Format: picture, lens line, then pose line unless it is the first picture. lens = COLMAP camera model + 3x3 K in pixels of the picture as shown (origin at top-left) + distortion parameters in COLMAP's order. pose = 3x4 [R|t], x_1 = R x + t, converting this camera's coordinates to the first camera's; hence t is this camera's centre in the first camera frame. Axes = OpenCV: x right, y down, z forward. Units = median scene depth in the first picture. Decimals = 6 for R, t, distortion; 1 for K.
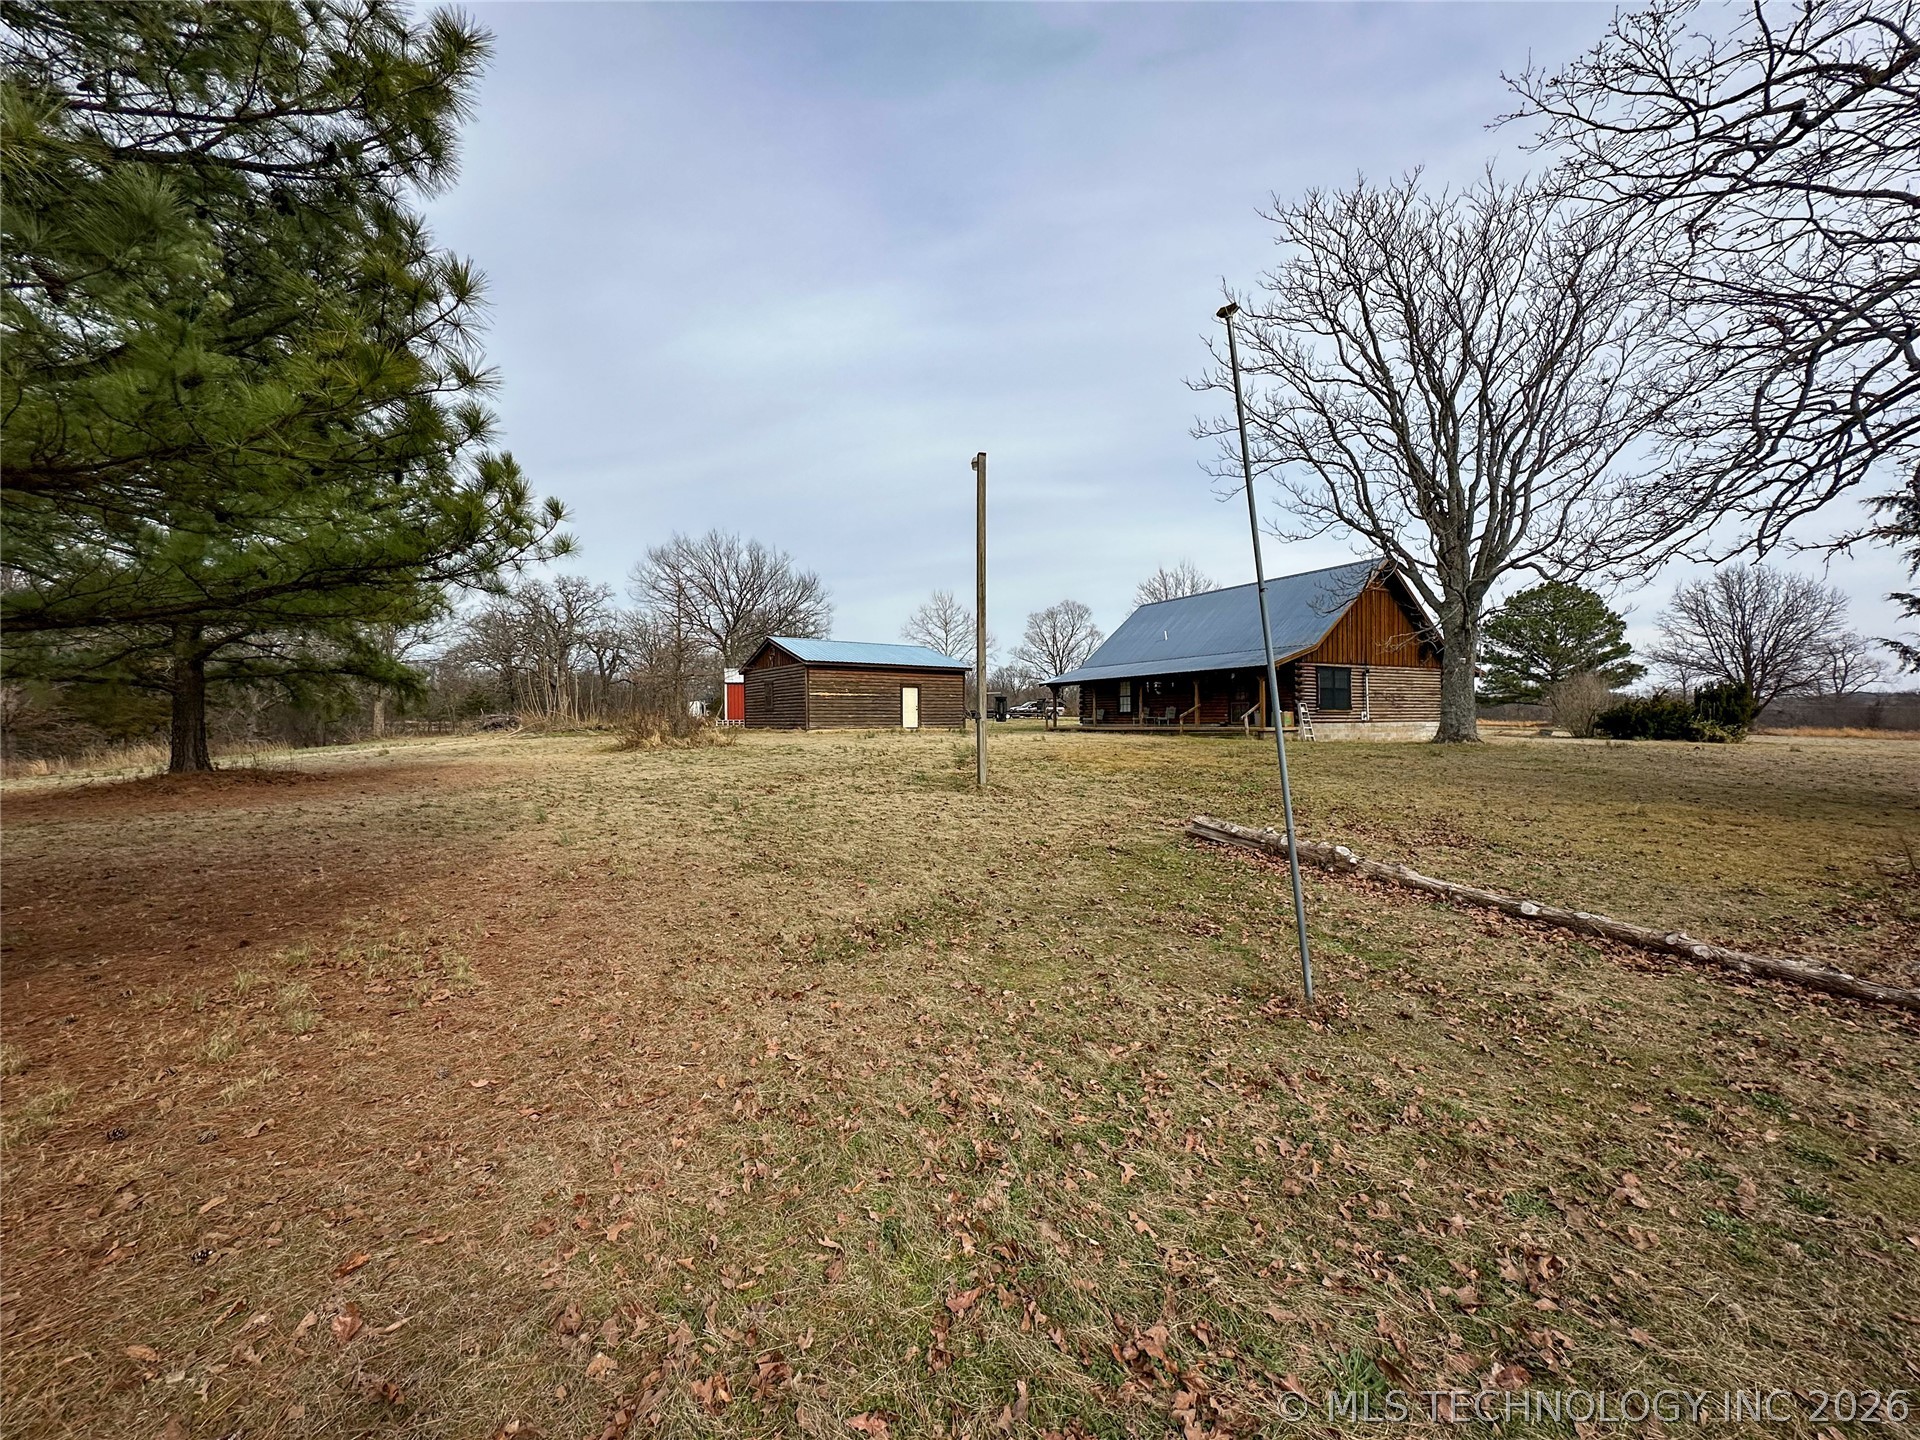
lens RADIAL K [[767.4, 0, 959.2], [0, 767.4, 717.6], [0, 0, 1]] dist [-0.001744, 0.000196]
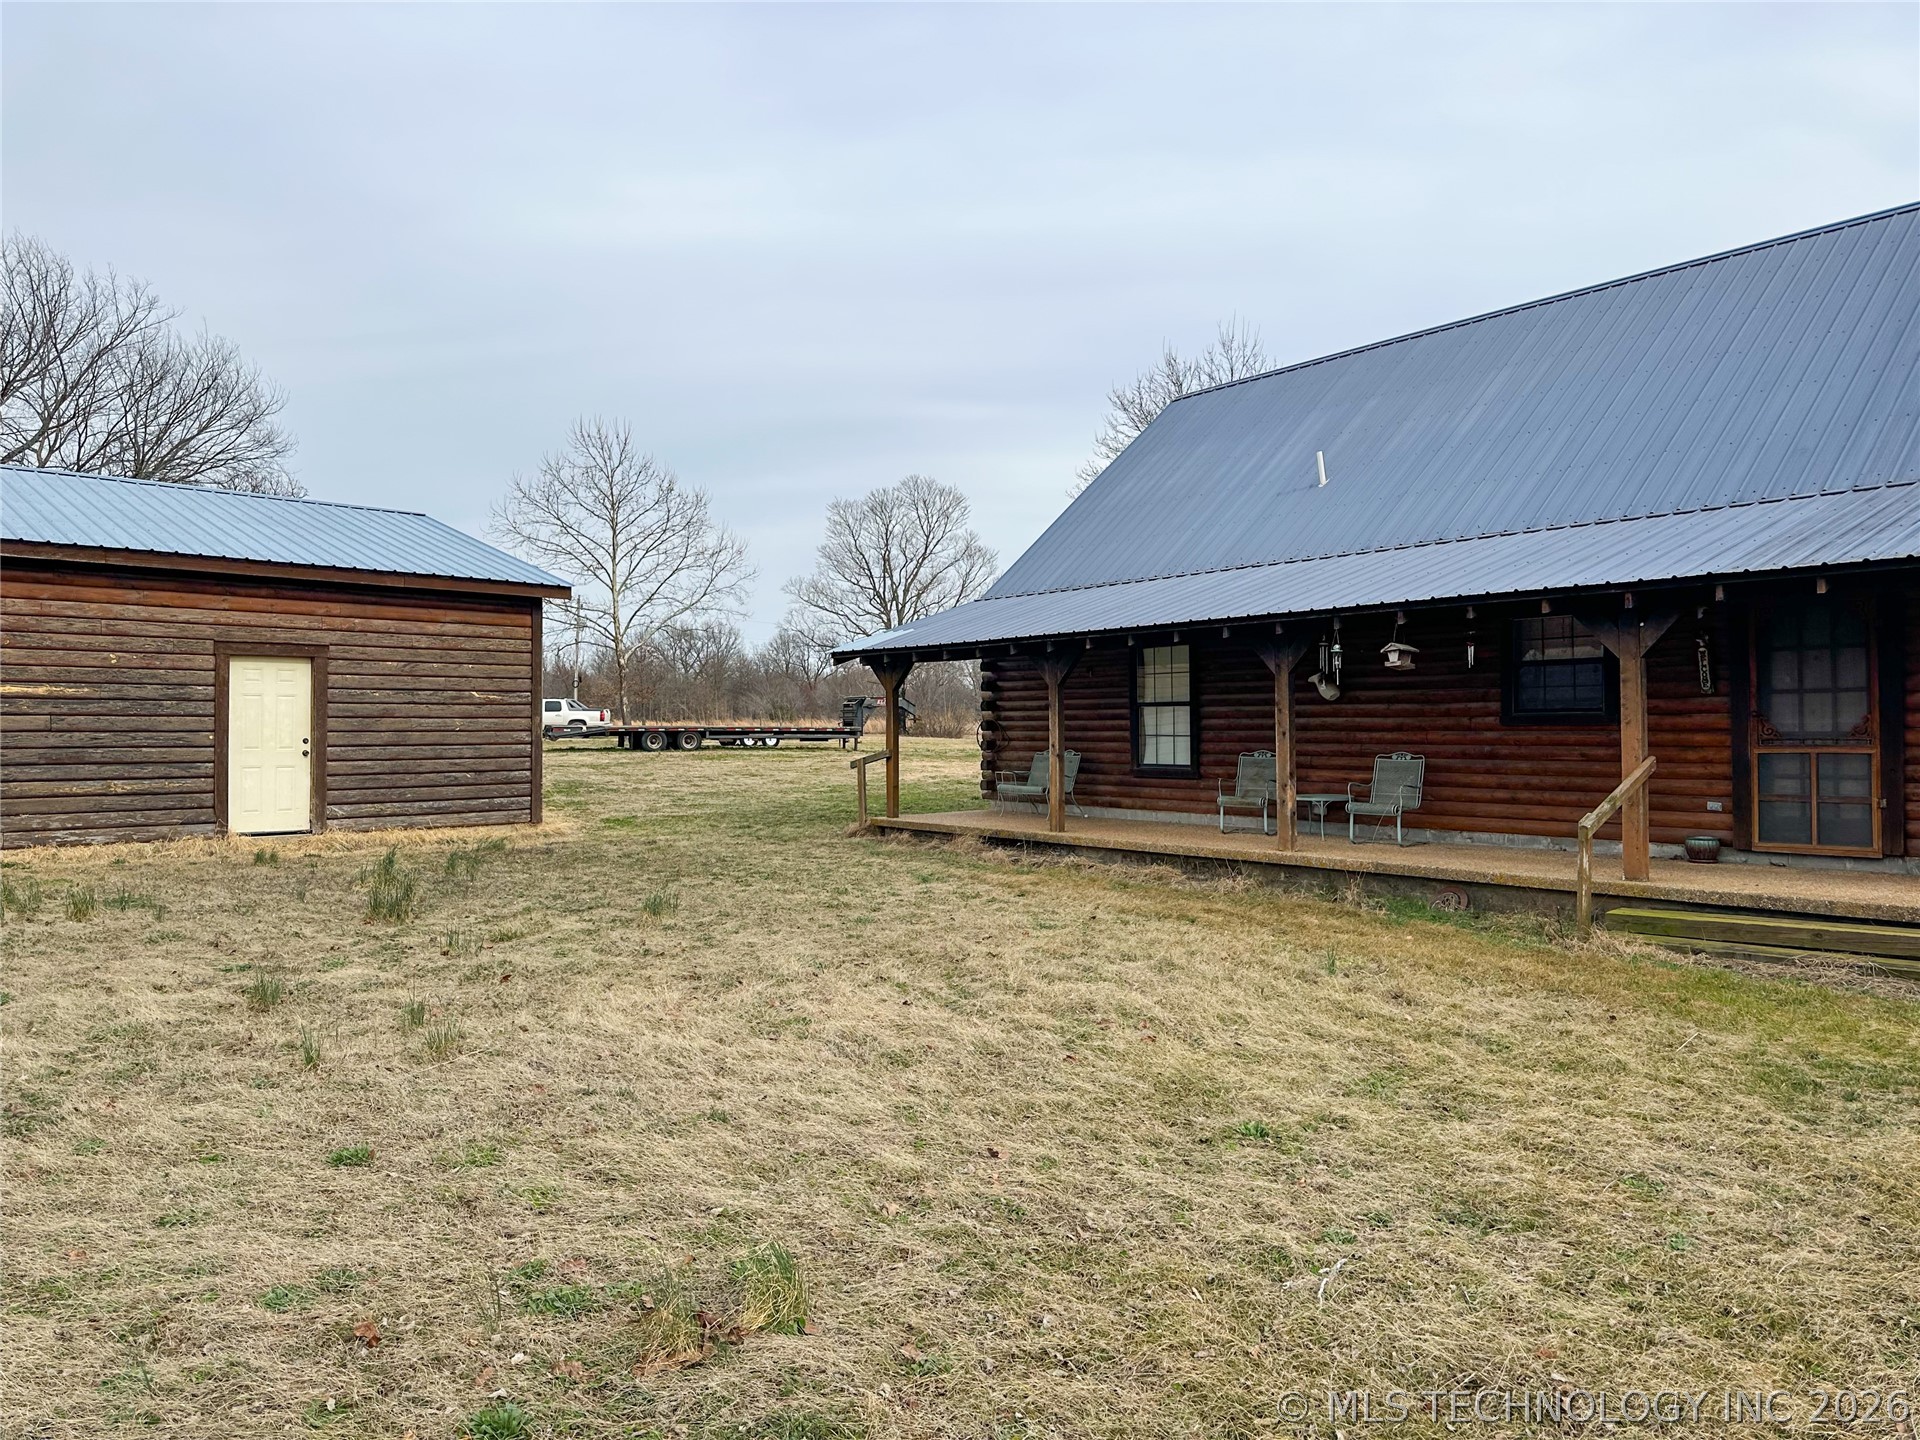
lens RADIAL K [[1327.9, 0, 960.0], [0, 1327.9, 720.0], [0, 0, 1]] dist [-0.048181, -0.000087]
pose [[0.984135, 0.001646, 0.177411, 0.028639], [-0.001260, 0.999997, -0.002290, -0.008144], [-0.177414, 0.002030, 0.984134, 0.229550]]
